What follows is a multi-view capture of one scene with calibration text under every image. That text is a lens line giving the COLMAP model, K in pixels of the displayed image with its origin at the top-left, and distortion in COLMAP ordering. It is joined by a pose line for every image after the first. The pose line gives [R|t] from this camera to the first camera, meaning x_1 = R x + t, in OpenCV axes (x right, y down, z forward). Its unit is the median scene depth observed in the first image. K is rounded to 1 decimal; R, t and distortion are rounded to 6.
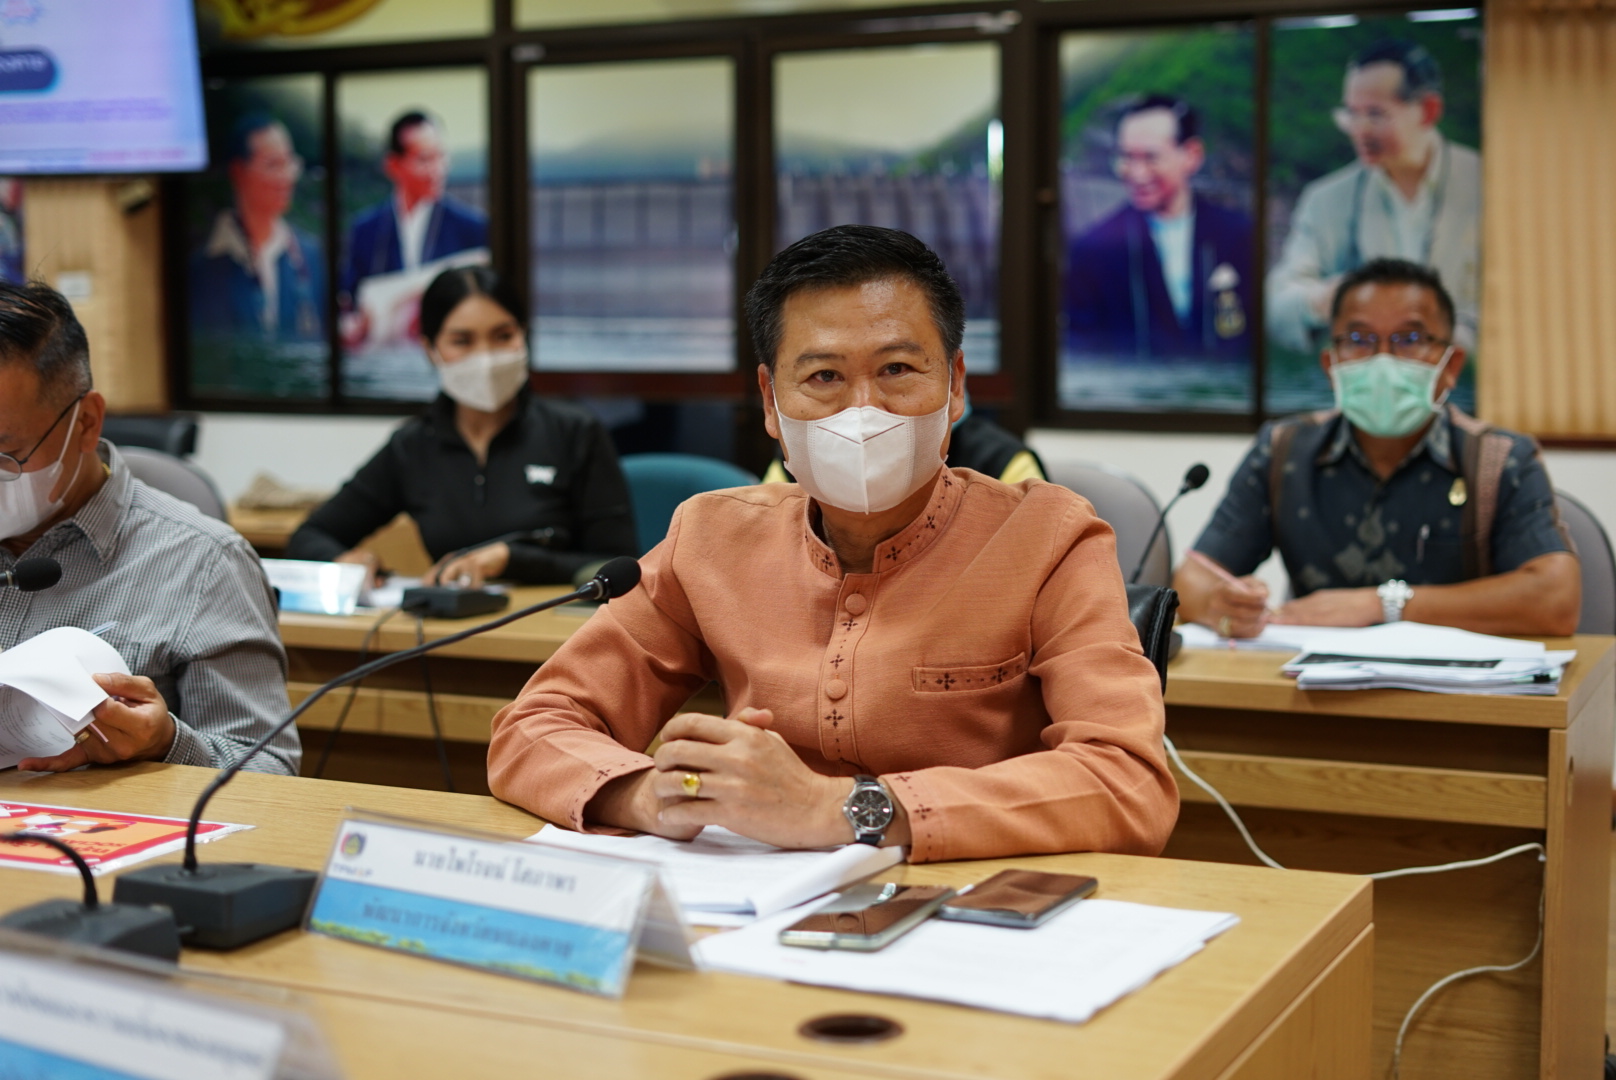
lens RADIAL K [[2336.4, 0, 822.4], [0, 2336.4, 531.1], [0, 0, 1]] dist [-0.020341, 0.000000]
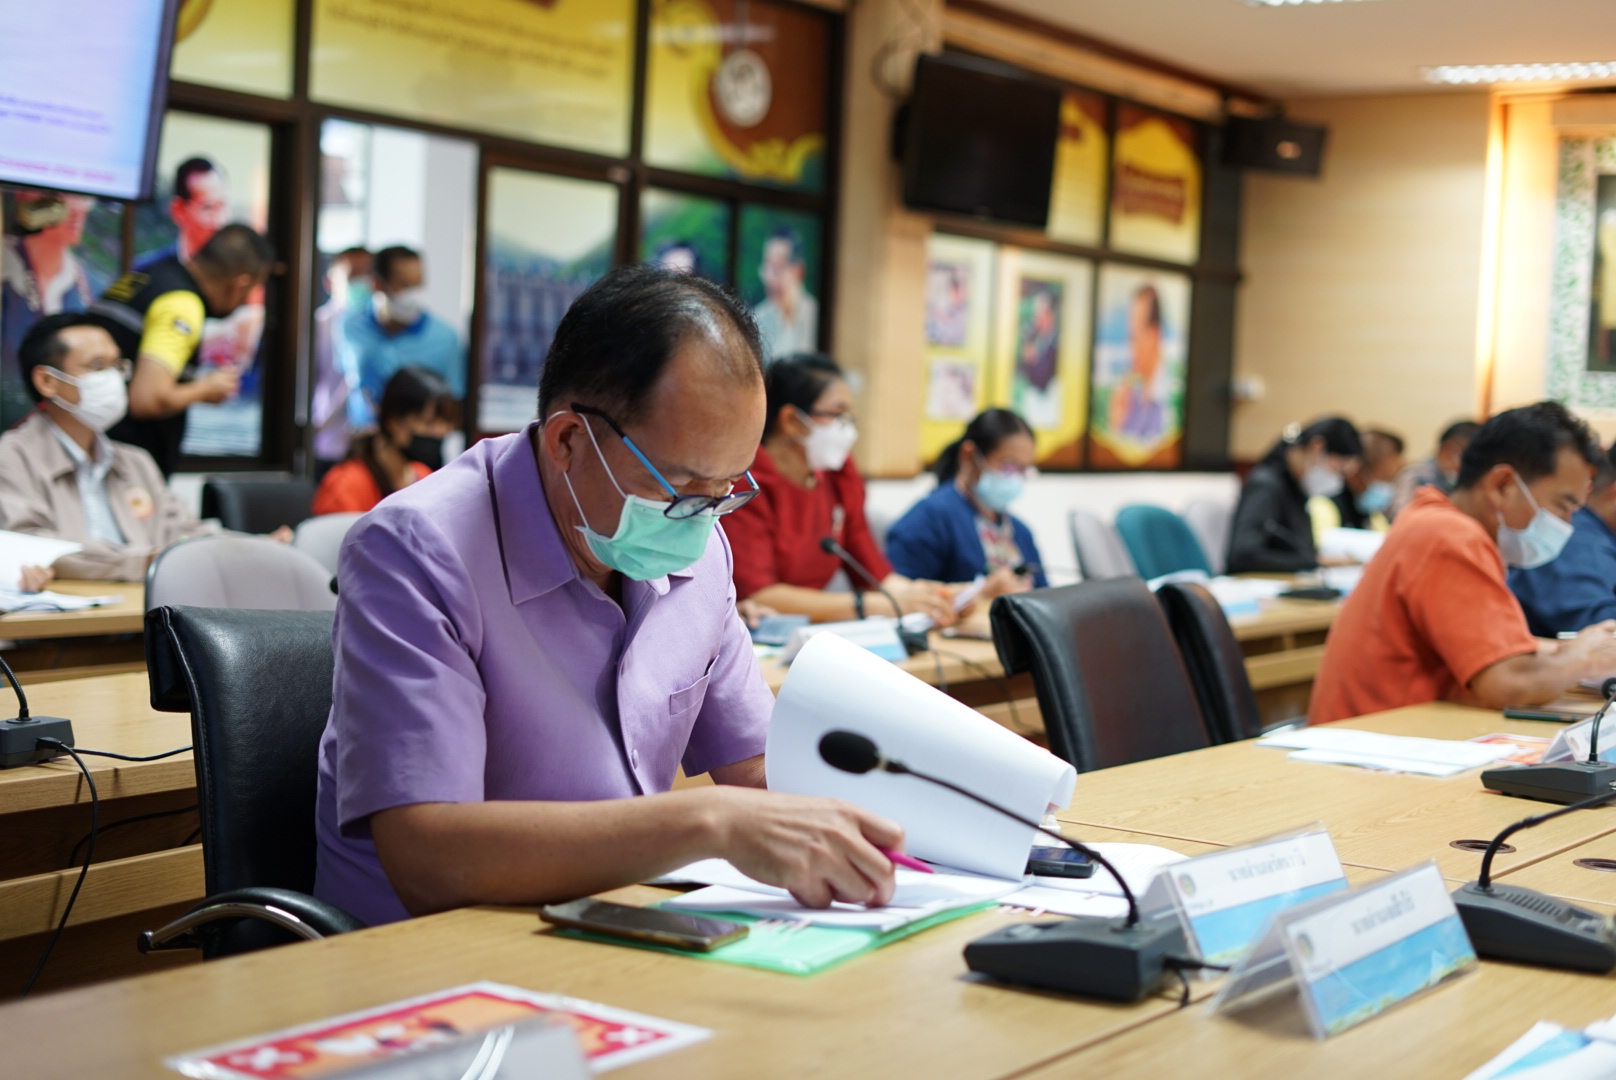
lens RADIAL K [[2336.4, 0, 796.8], [0, 2336.4, 529.2], [0, 0, 1]] dist [-0.020341, 0.000000]
pose [[0.178303, -0.040578, 0.983139, -1.201951], [0.040952, 0.998590, 0.033789, -0.052817], [-0.983123, 0.034237, 0.179713, 0.646390]]
